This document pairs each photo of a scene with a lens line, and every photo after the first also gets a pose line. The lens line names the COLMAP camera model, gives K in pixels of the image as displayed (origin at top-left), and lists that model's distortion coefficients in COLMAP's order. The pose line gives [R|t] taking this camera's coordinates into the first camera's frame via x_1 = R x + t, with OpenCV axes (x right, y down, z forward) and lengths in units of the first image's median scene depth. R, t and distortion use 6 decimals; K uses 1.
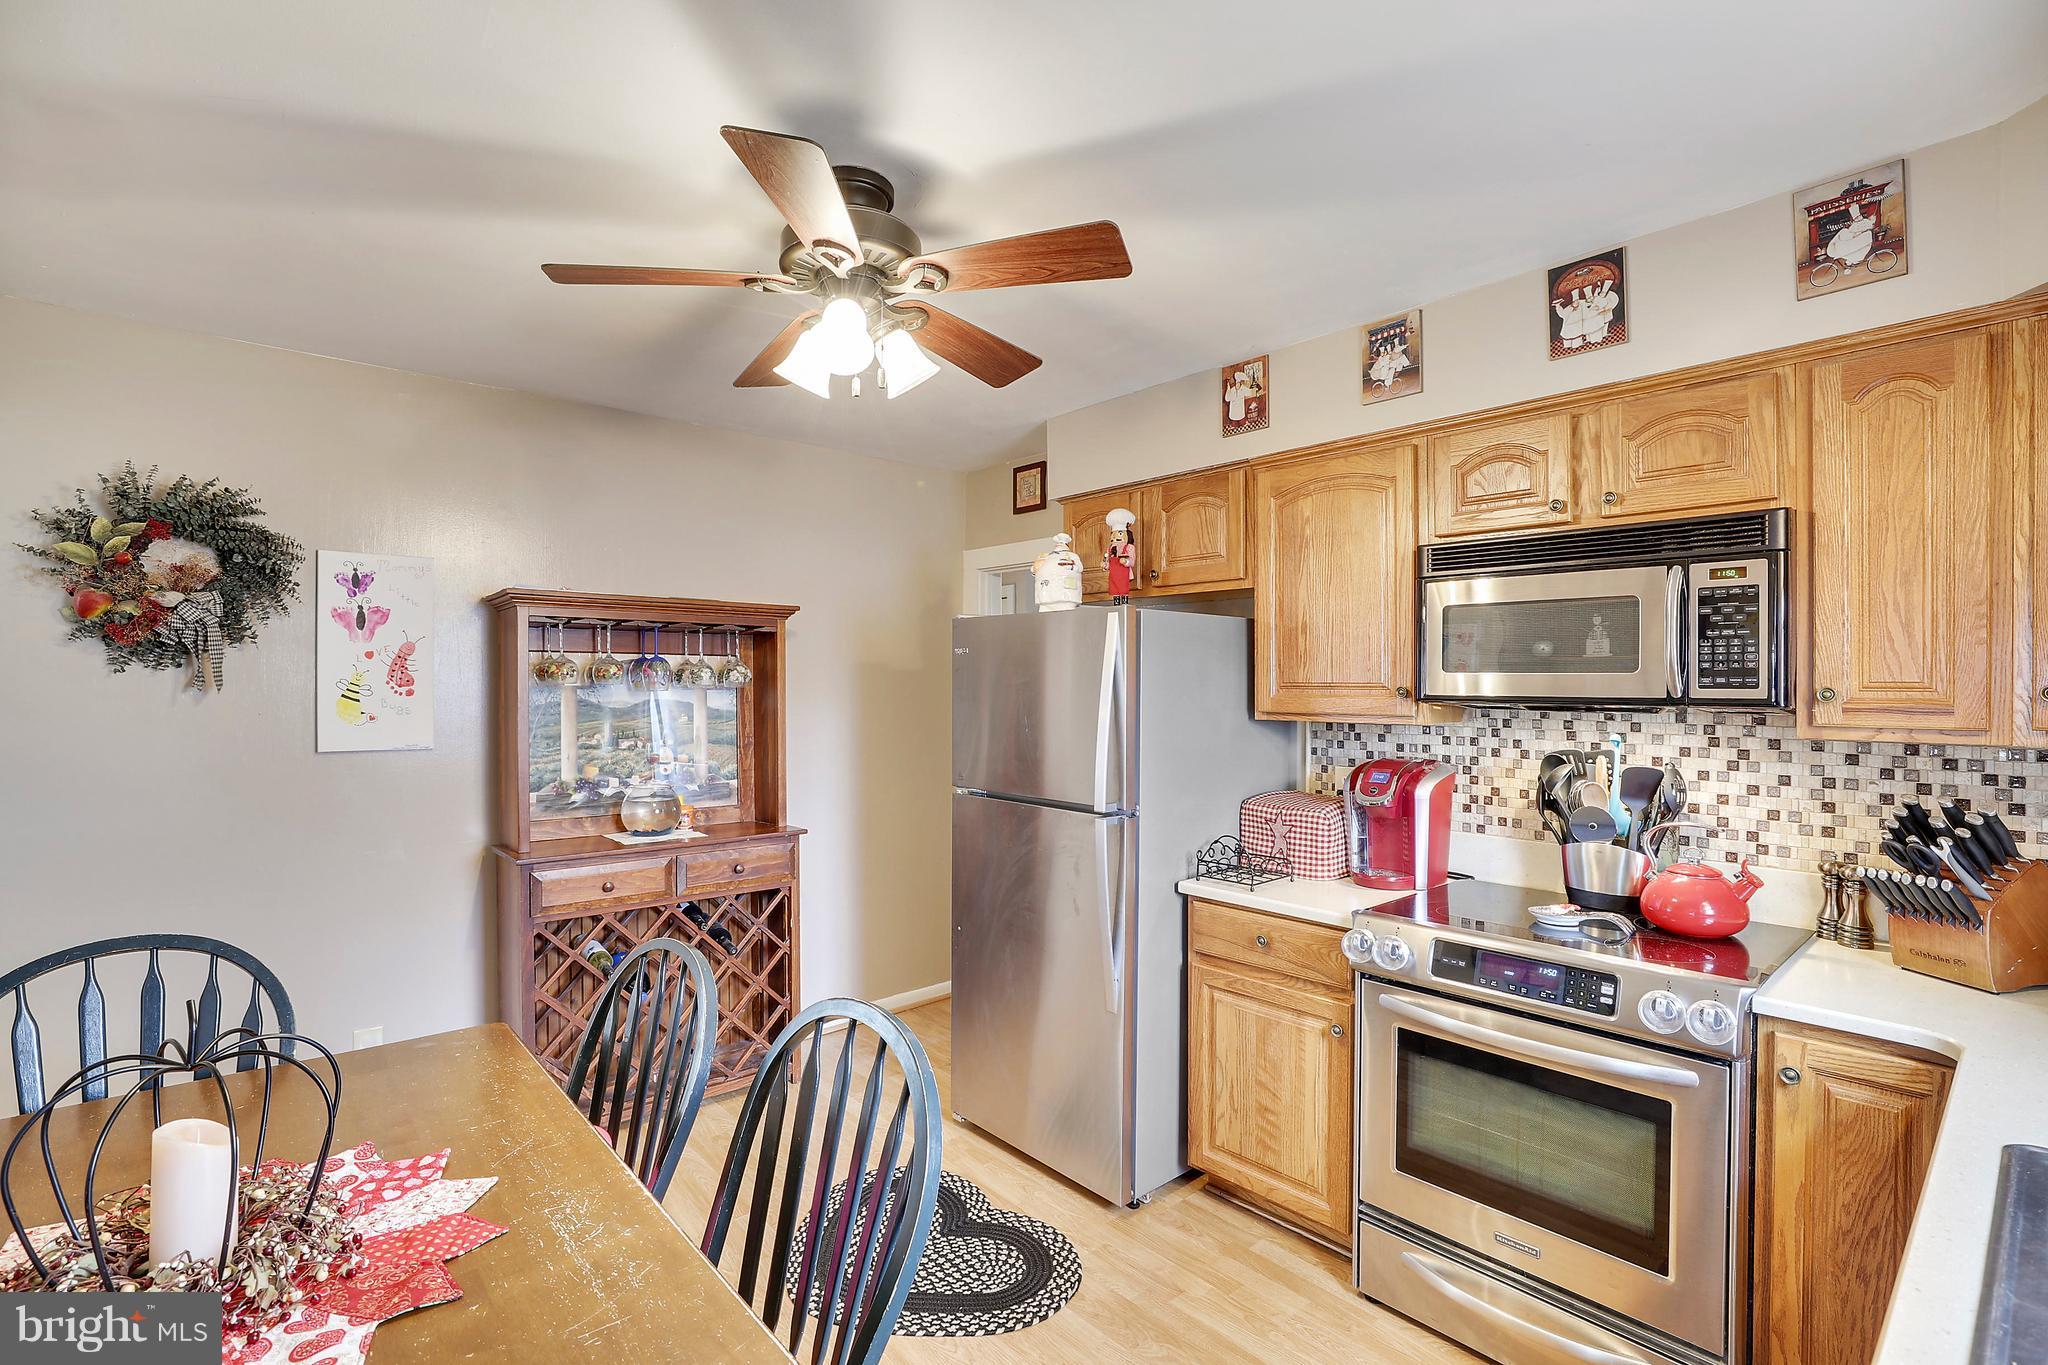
lens RADIAL K [[934.4, 0, 1022.9], [0, 934.4, 698.3], [0, 0, 1]] dist [-0.043604, 0.012422]
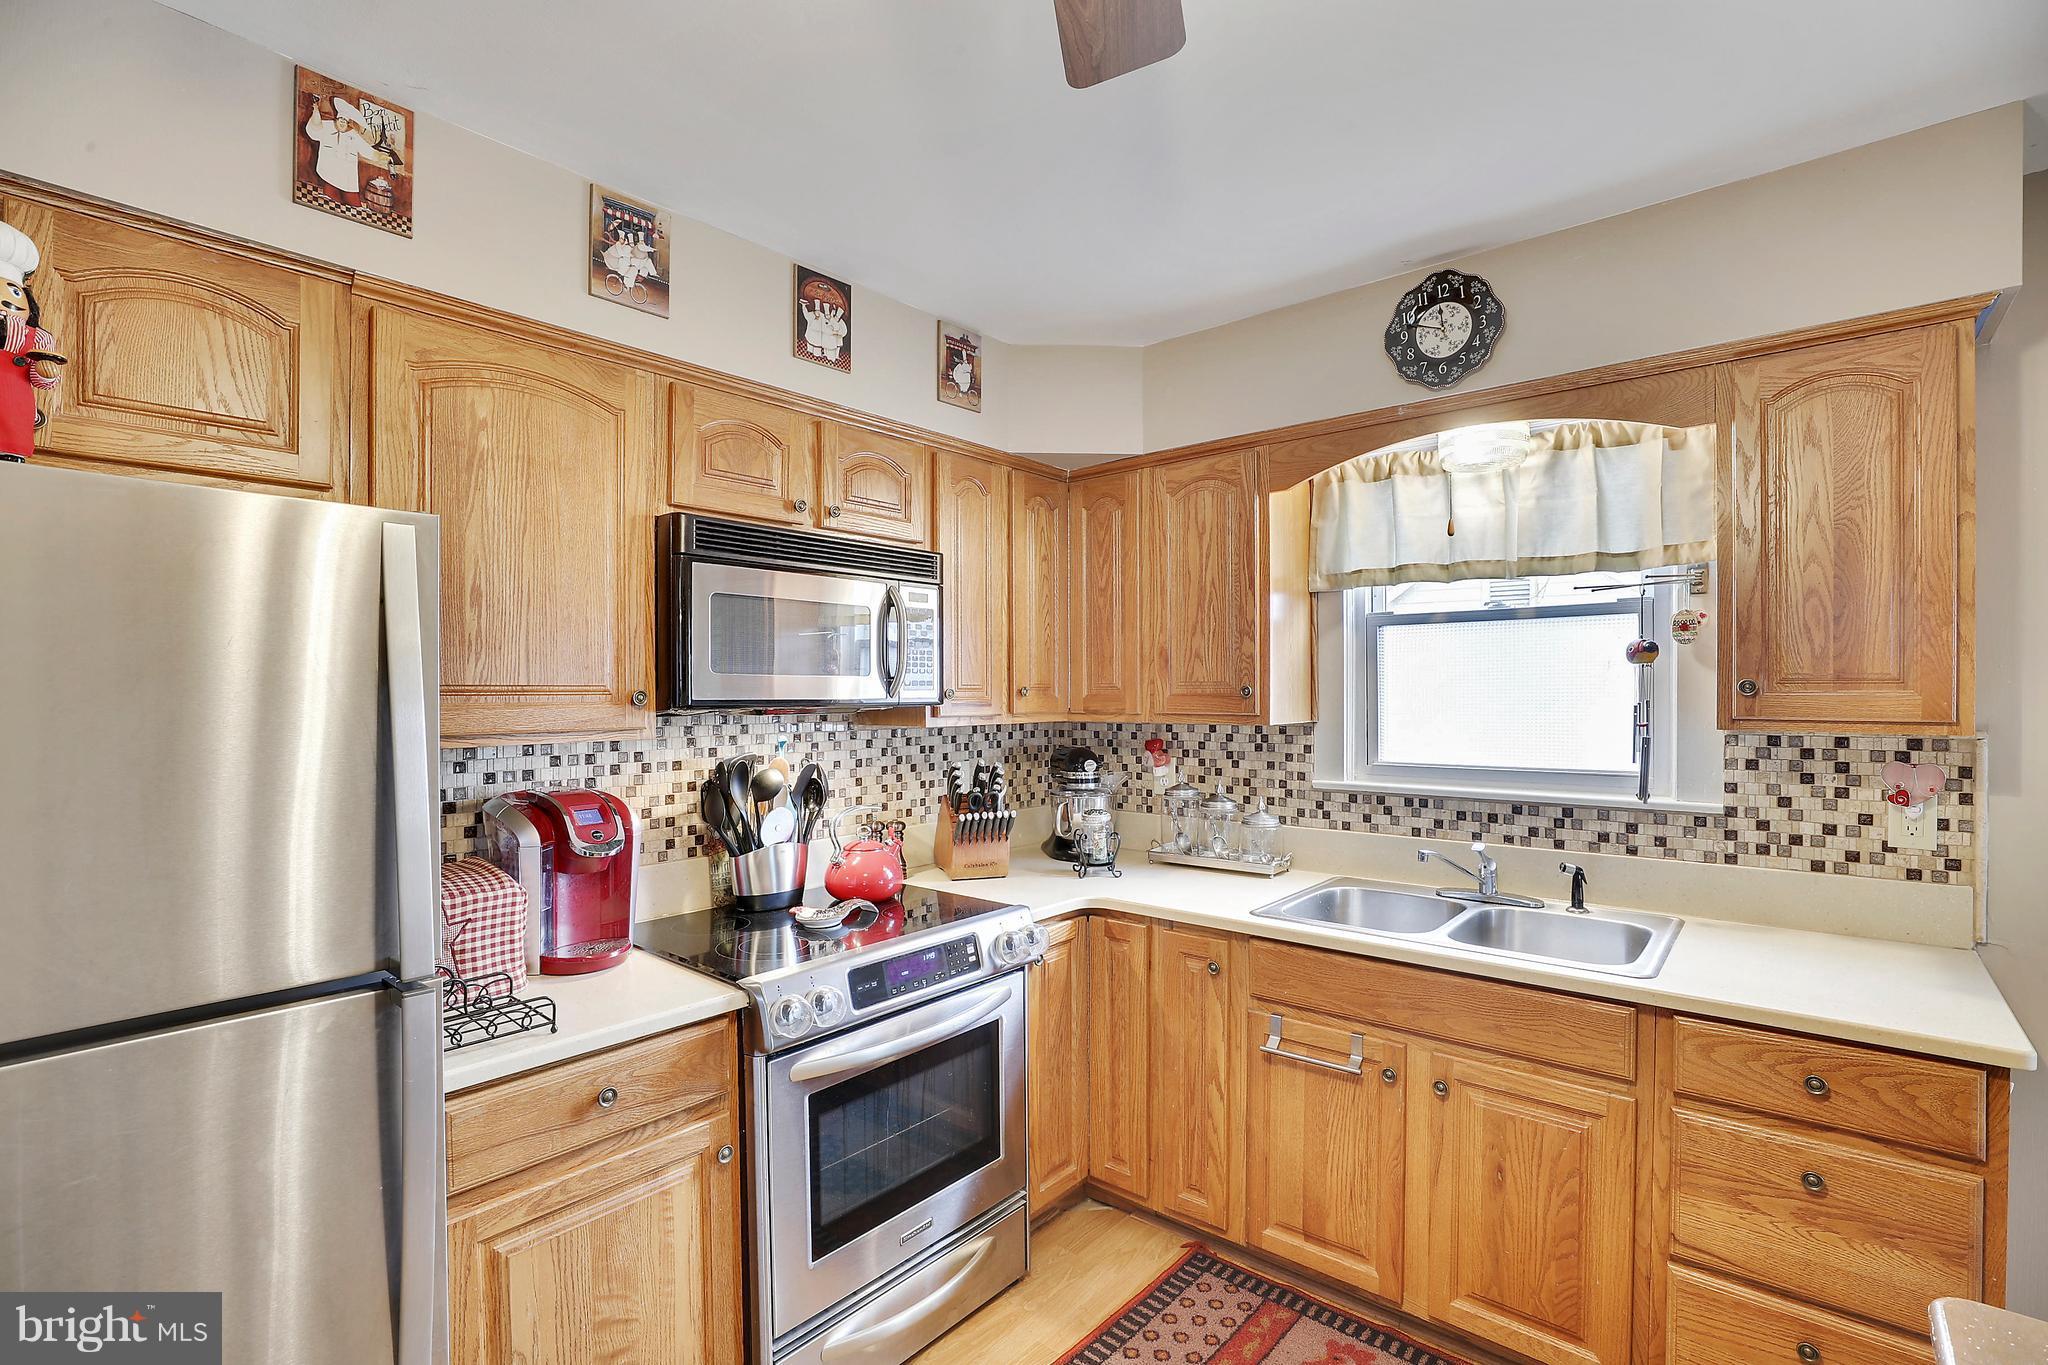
lens RADIAL K [[934.4, 0, 1022.9], [0, 934.4, 698.3], [0, 0, 1]] dist [-0.043604, 0.012422]
pose [[-0.141870, -0.008228, 0.989851, -0.399567], [0.020074, 0.999736, 0.011187, -0.008271], [-0.989682, 0.021457, -0.141668, 0.818556]]
